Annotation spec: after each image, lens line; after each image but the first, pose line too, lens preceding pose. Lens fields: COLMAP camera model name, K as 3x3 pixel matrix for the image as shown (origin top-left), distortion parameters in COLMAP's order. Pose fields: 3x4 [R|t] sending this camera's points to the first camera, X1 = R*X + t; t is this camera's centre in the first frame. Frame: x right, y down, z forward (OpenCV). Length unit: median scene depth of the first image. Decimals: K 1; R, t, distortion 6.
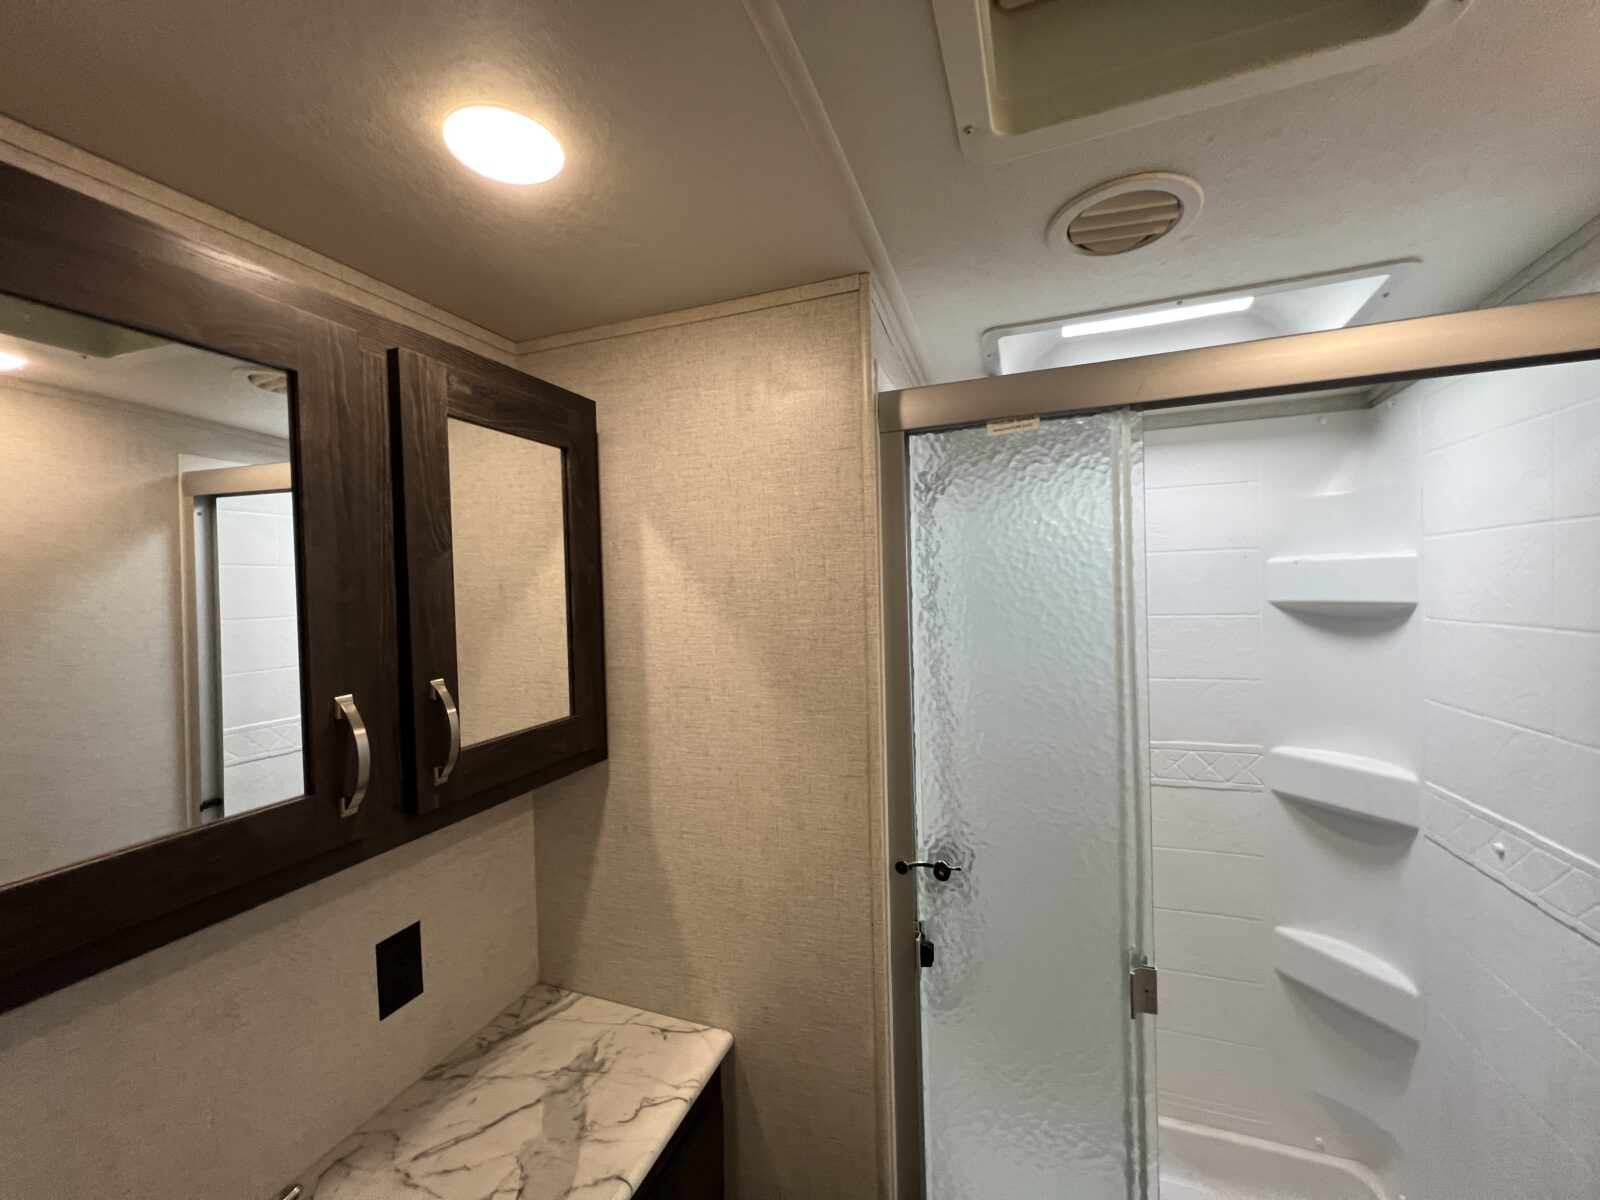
lens RADIAL K [[636.8, 0, 802.1], [0, 636.8, 601.7], [0, 0, 1]] dist [-0.003911, 0.000839]
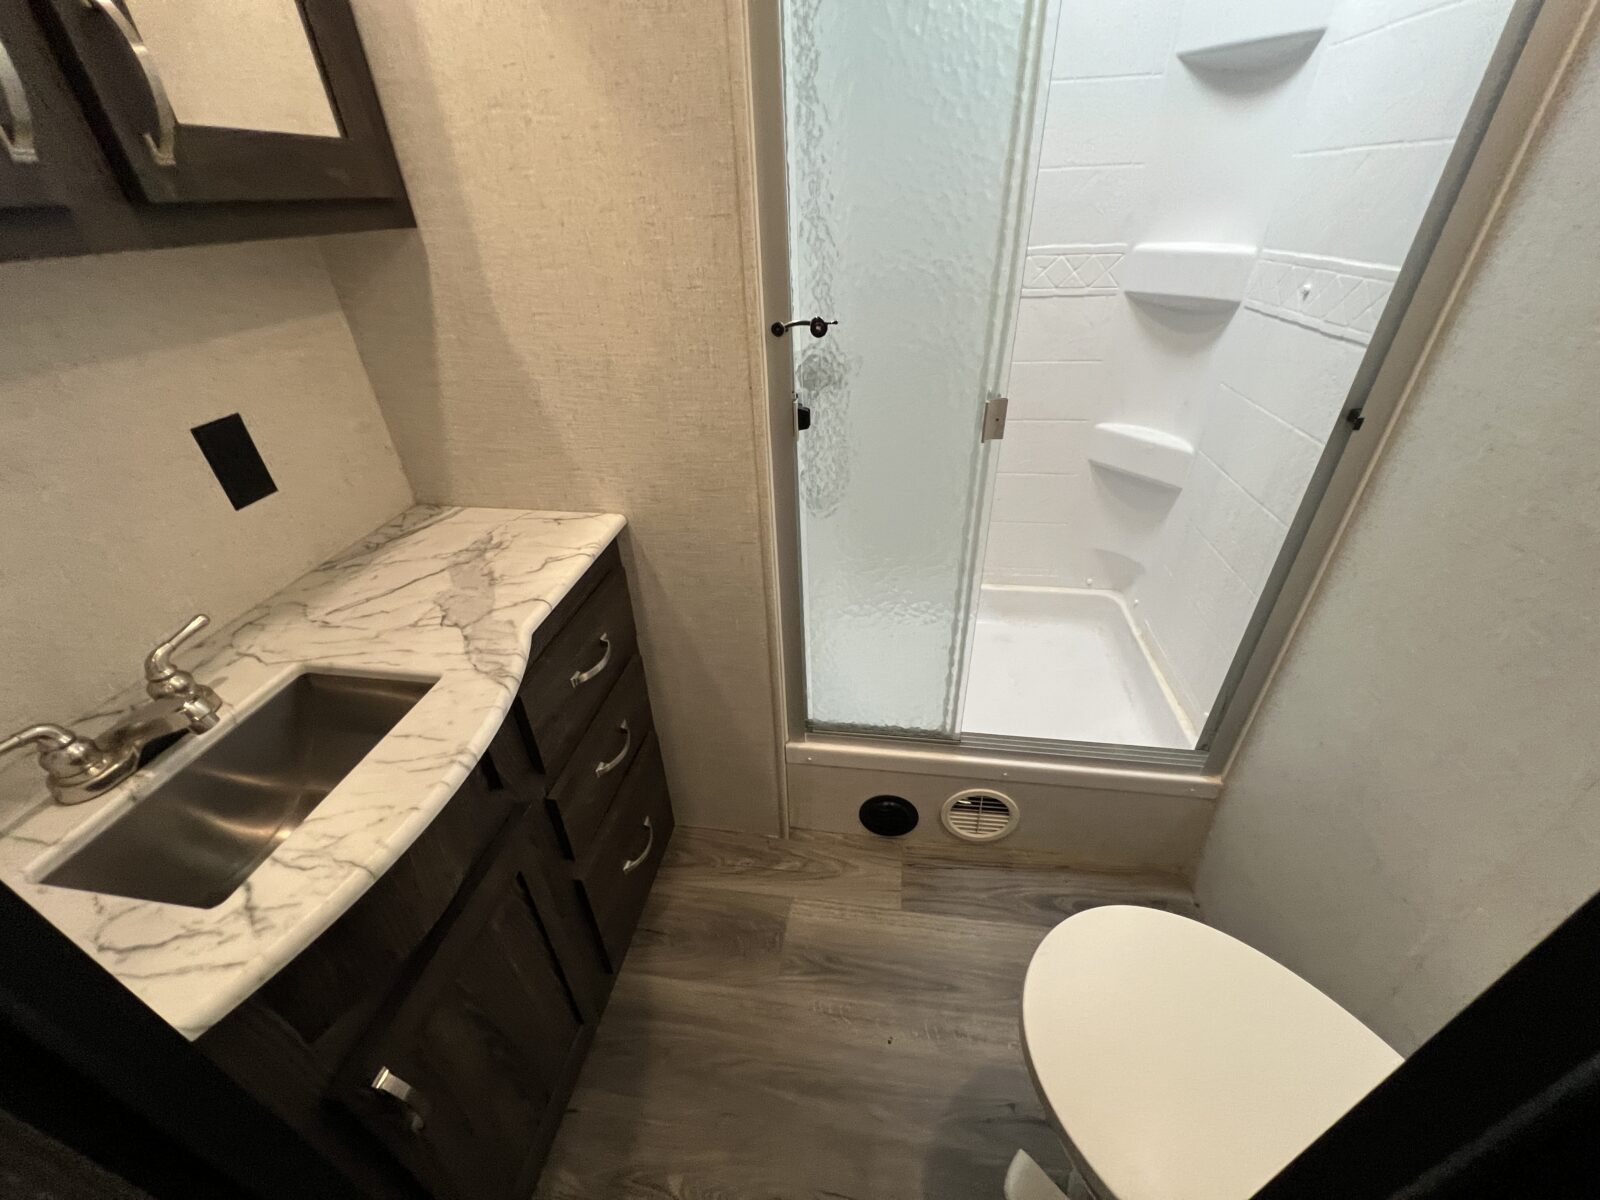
lens RADIAL K [[636.8, 0, 804.9], [0, 636.8, 605.4], [0, 0, 1]] dist [-0.003911, 0.000839]
pose [[0.978225, -0.110834, 0.175476, -0.019299], [0.003425, 0.853979, 0.520296, 0.270619], [-0.207519, -0.508366, 0.835763, -0.029632]]
